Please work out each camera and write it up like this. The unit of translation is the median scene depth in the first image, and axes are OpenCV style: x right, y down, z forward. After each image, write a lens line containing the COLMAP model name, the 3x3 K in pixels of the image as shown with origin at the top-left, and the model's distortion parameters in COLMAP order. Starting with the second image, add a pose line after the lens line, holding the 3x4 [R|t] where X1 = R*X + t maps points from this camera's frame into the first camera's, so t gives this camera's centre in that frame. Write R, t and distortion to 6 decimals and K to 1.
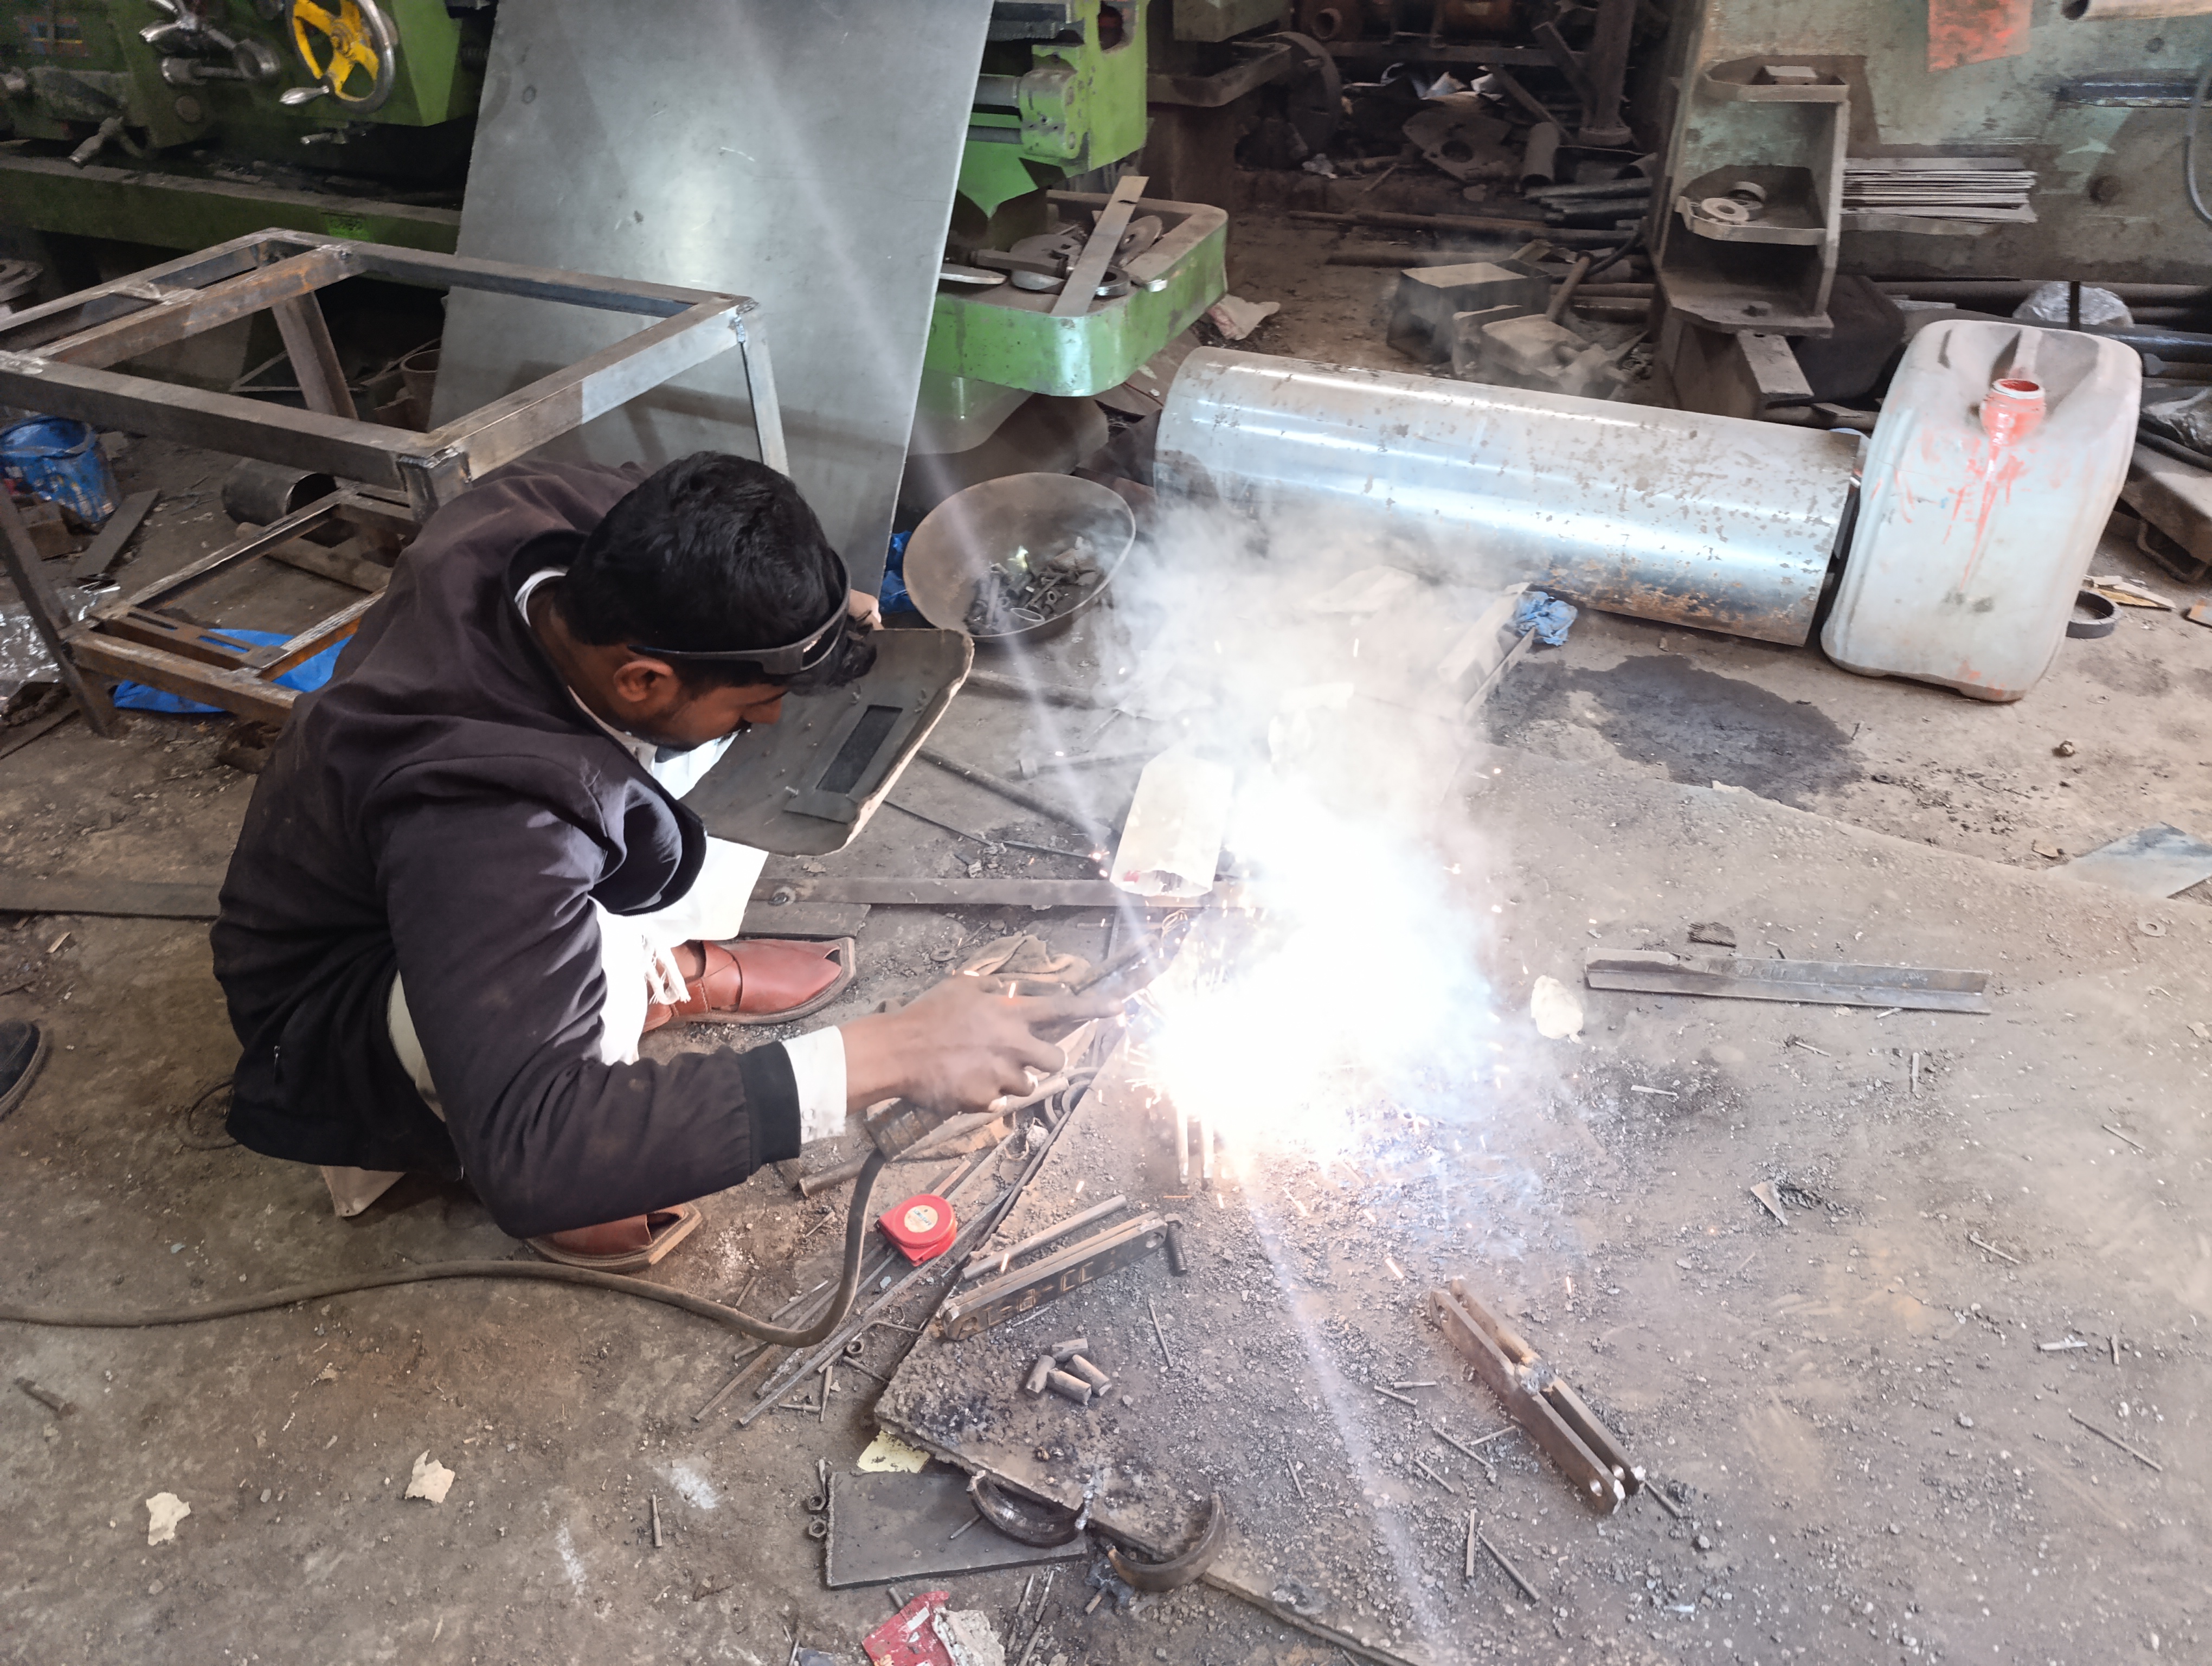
lens RADIAL K [[1487.4, 0, 1107.3], [0, 1487.4, 831.9], [0, 0, 1]] dist [-0.005978, -0.001610]
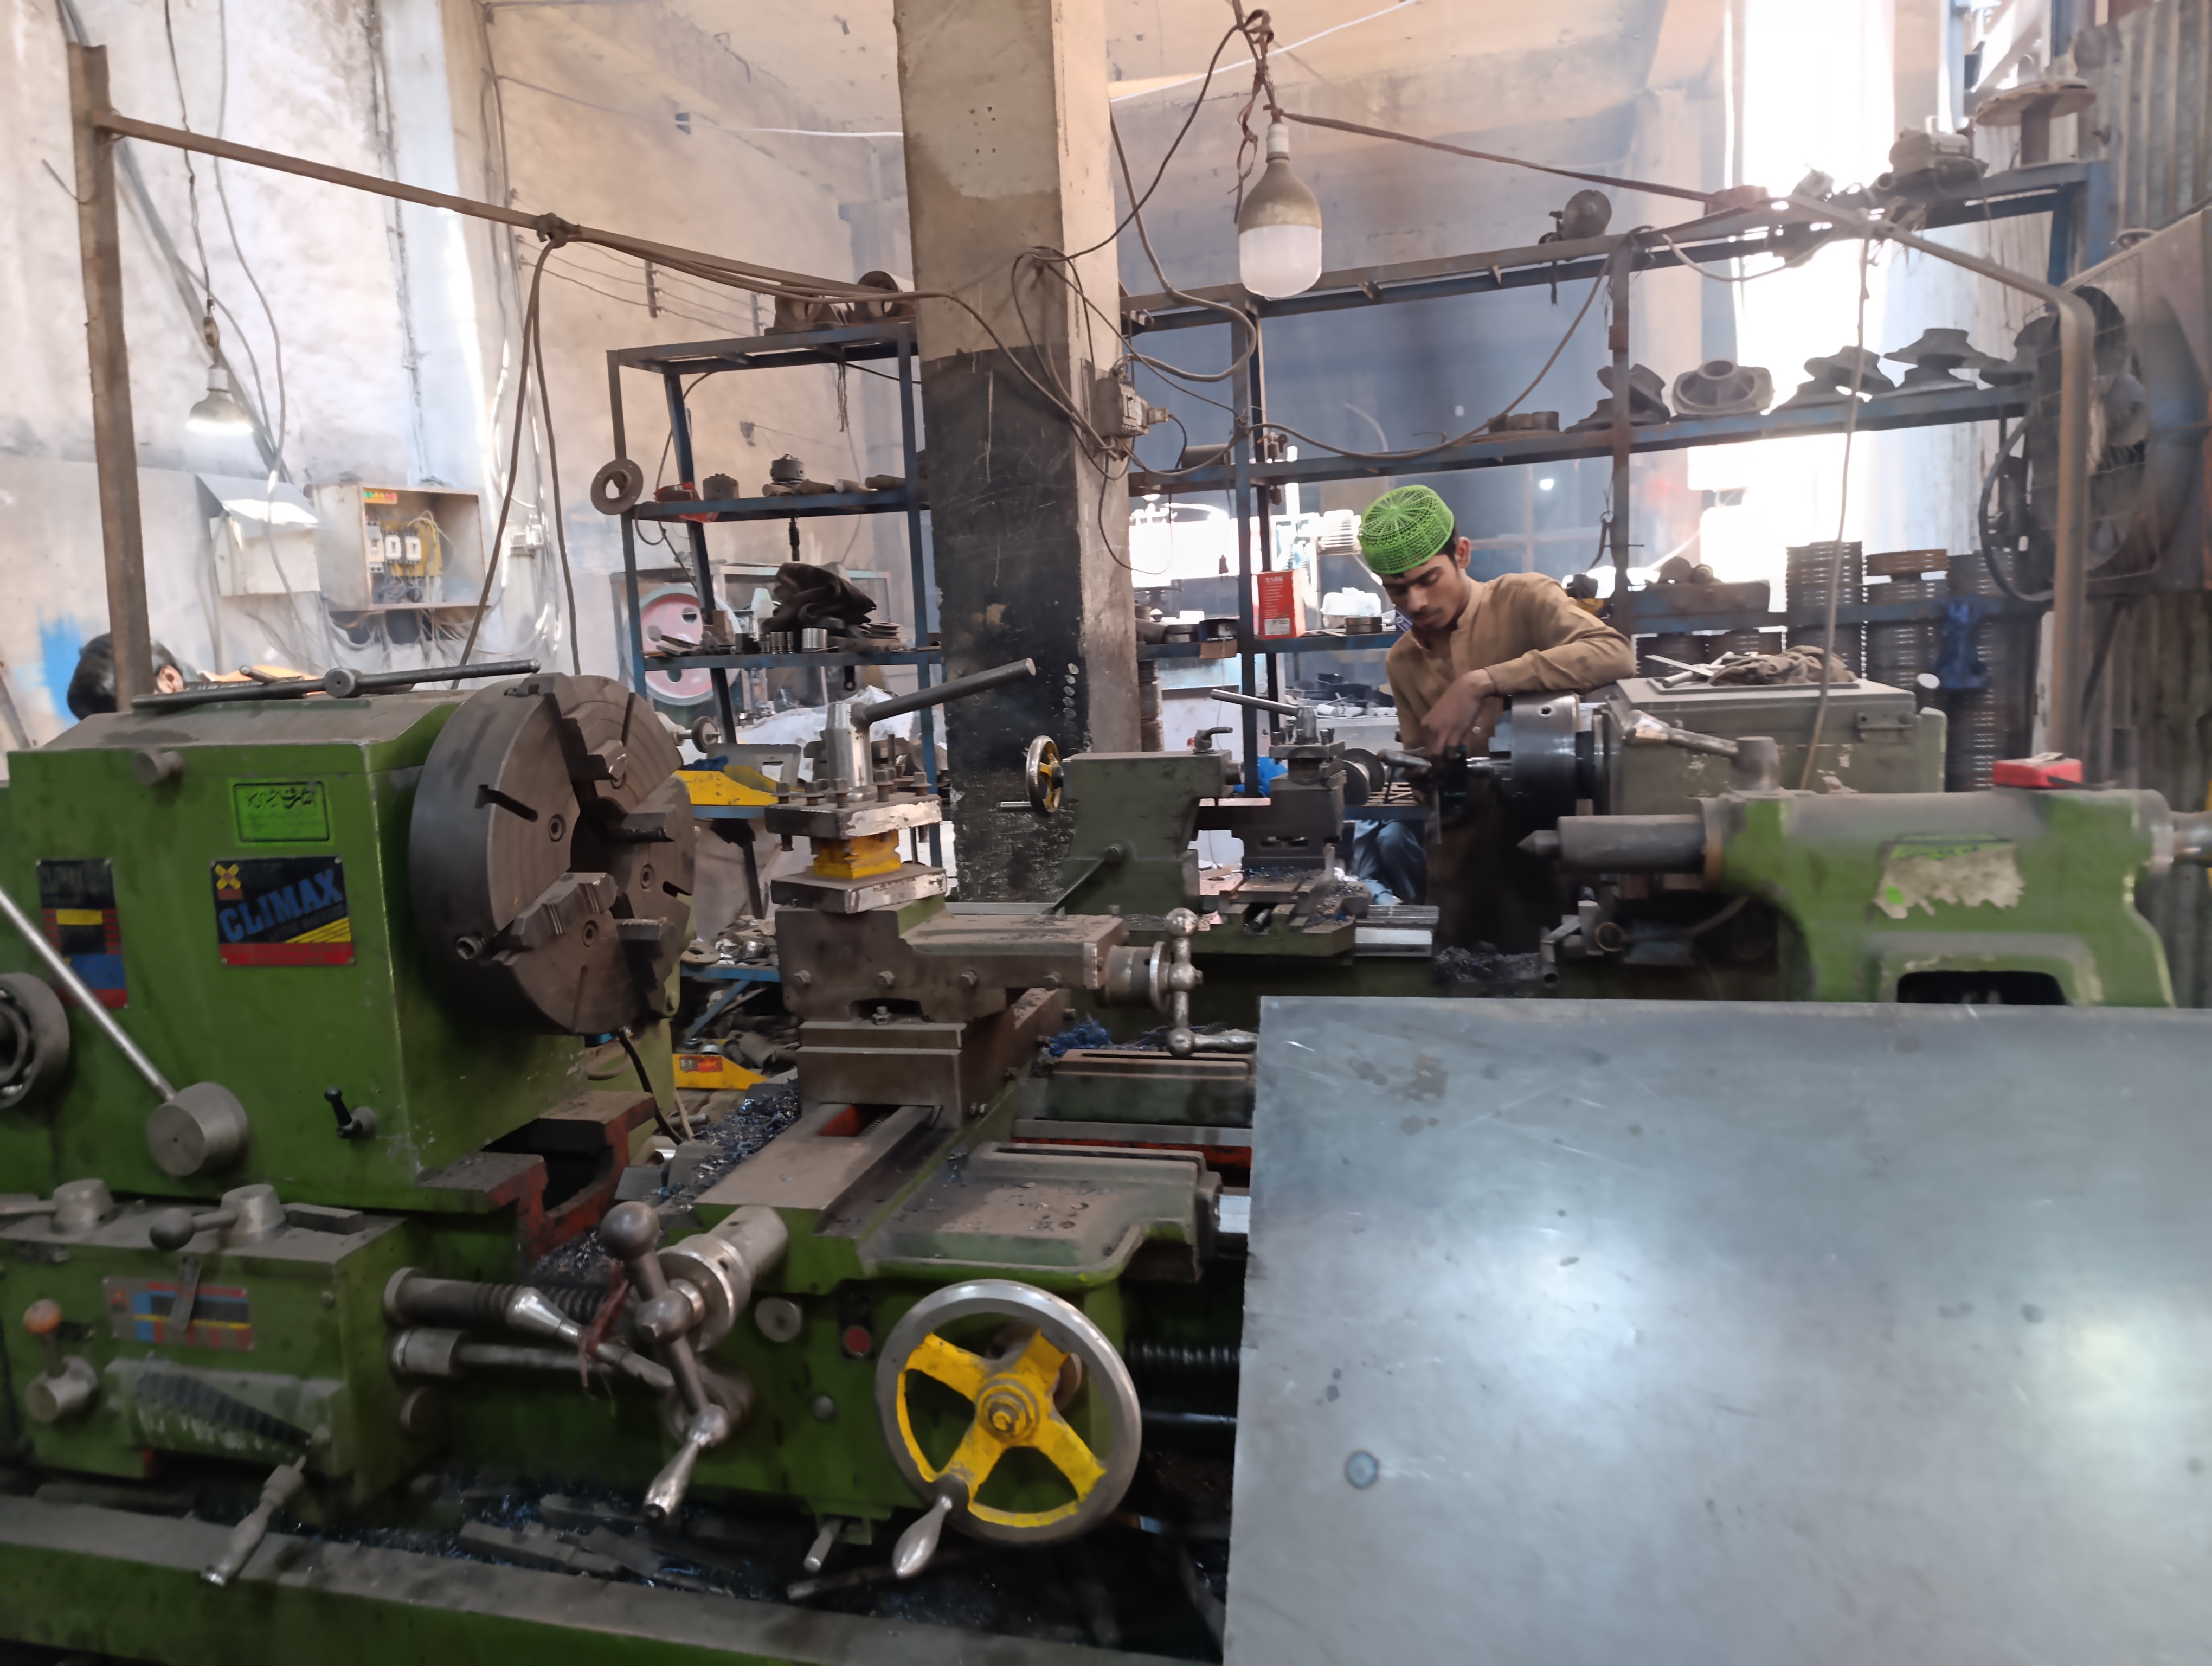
lens RADIAL K [[1487.4, 0, 1105.3], [0, 1487.4, 834.3], [0, 0, 1]] dist [-0.005978, -0.001610]
pose [[0.984471, -0.058836, 0.165392, -0.465510], [0.132932, 0.865210, -0.483468, -0.386450], [-0.114653, 0.497946, 0.859596, 0.415882]]
